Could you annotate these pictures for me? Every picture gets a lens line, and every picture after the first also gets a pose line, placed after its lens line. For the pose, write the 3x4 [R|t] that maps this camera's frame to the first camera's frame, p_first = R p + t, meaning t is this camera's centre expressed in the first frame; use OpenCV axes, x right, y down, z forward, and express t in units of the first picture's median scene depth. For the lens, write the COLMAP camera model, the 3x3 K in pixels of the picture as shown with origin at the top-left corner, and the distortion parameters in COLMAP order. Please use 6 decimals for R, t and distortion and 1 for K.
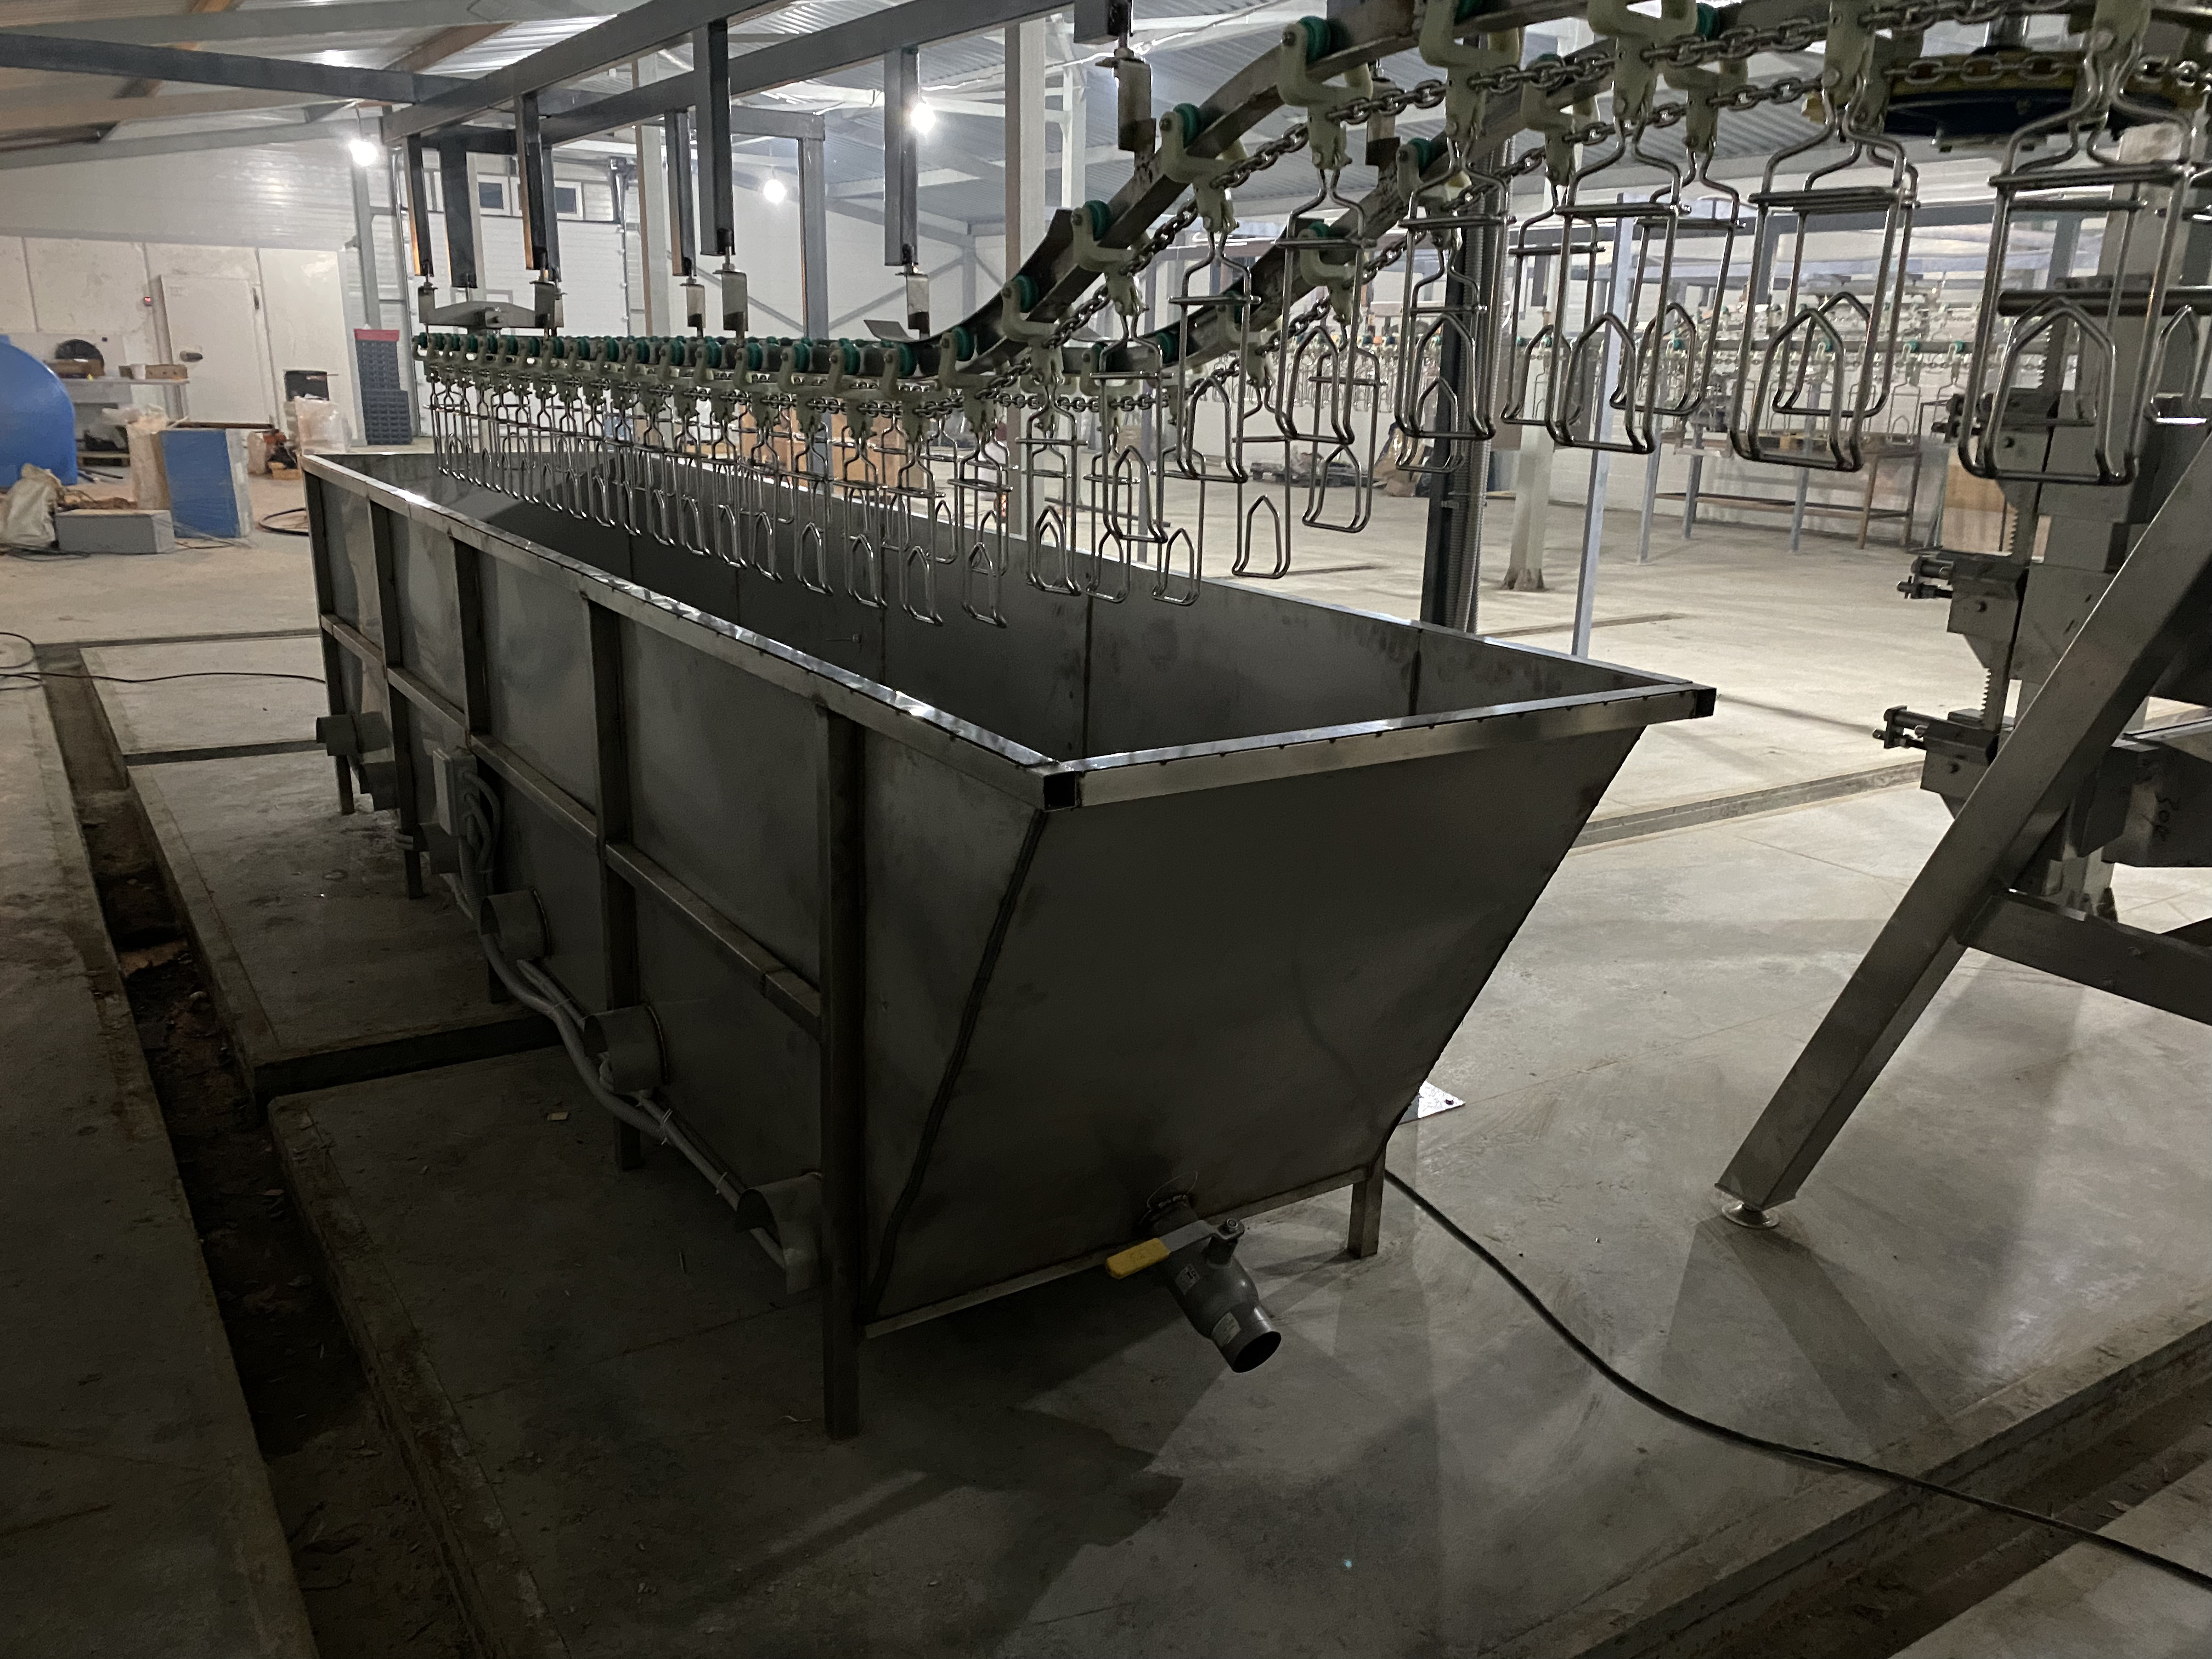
lens RADIAL K [[1672.2, 0, 1093.6], [0, 1672.2, 821.9], [0, 0, 1]] dist [0.023141, -0.018493]
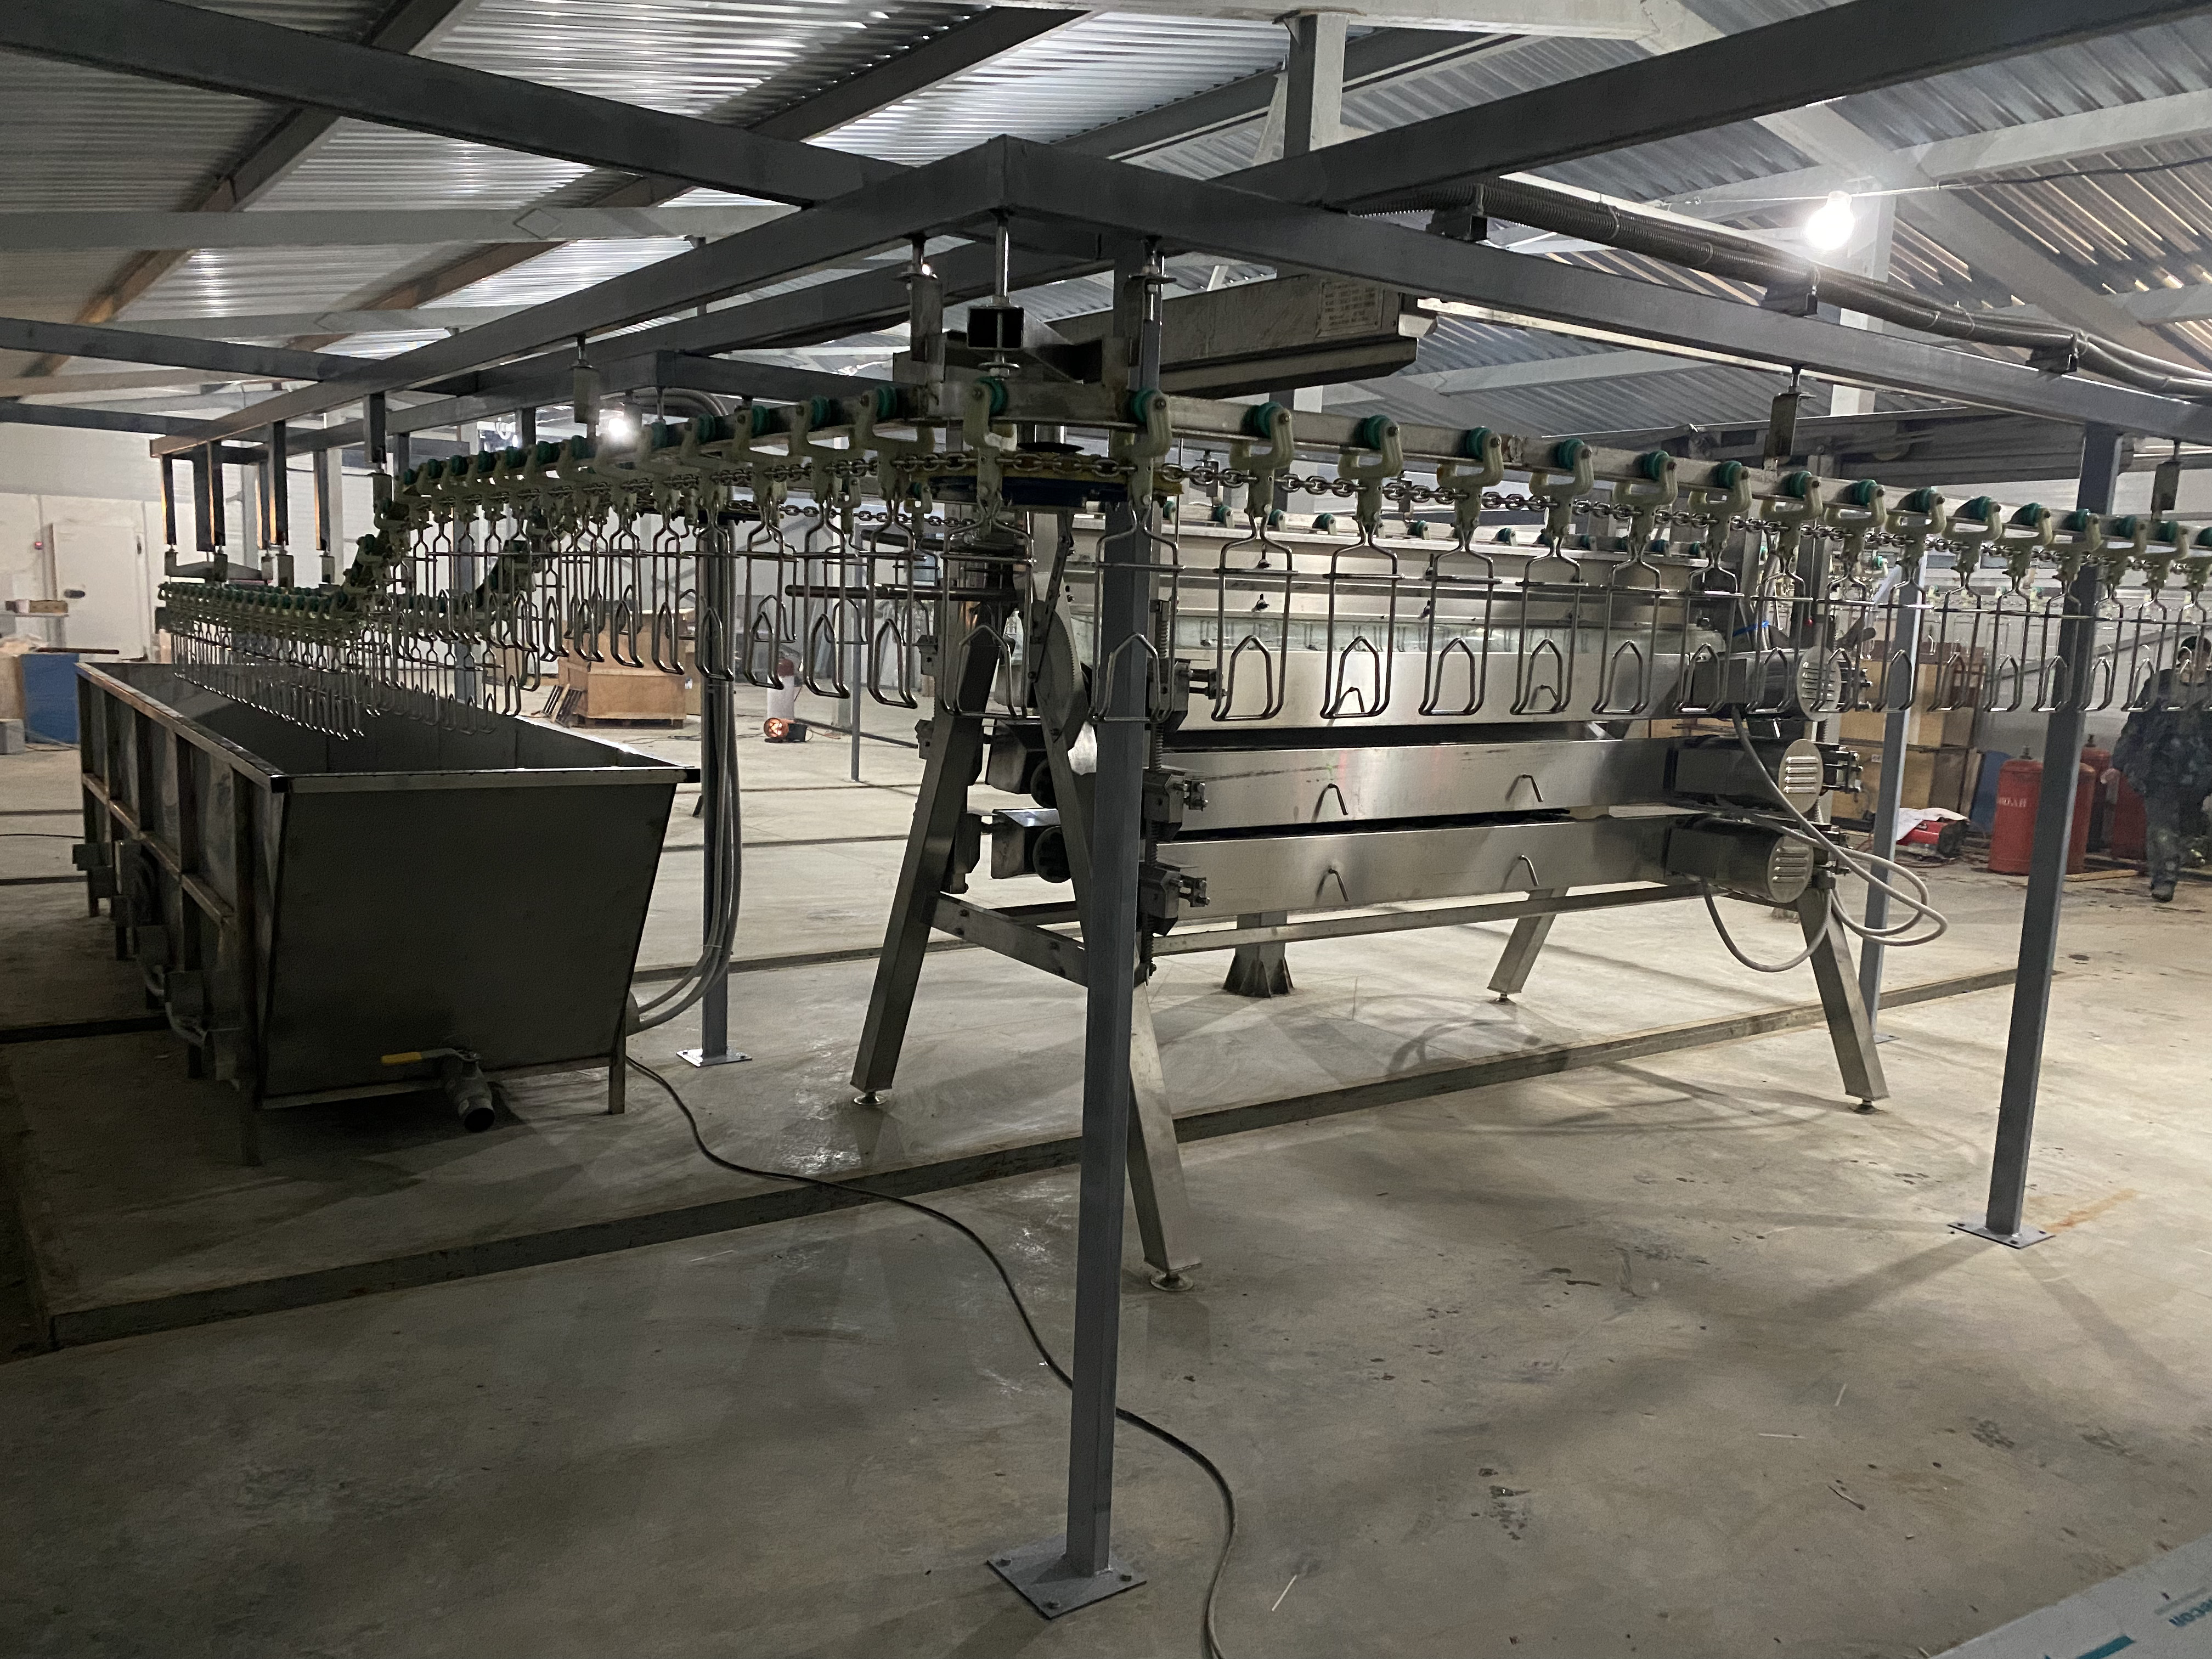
lens RADIAL K [[1672.2, 0, 1106.8], [0, 1672.2, 840.4], [0, 0, 1]] dist [0.023141, -0.018493]
pose [[0.998568, 0.007779, 0.052921, 0.366230], [-0.000749, 0.991305, -0.131582, 0.132595], [-0.053485, 0.131354, 0.989892, -0.495707]]
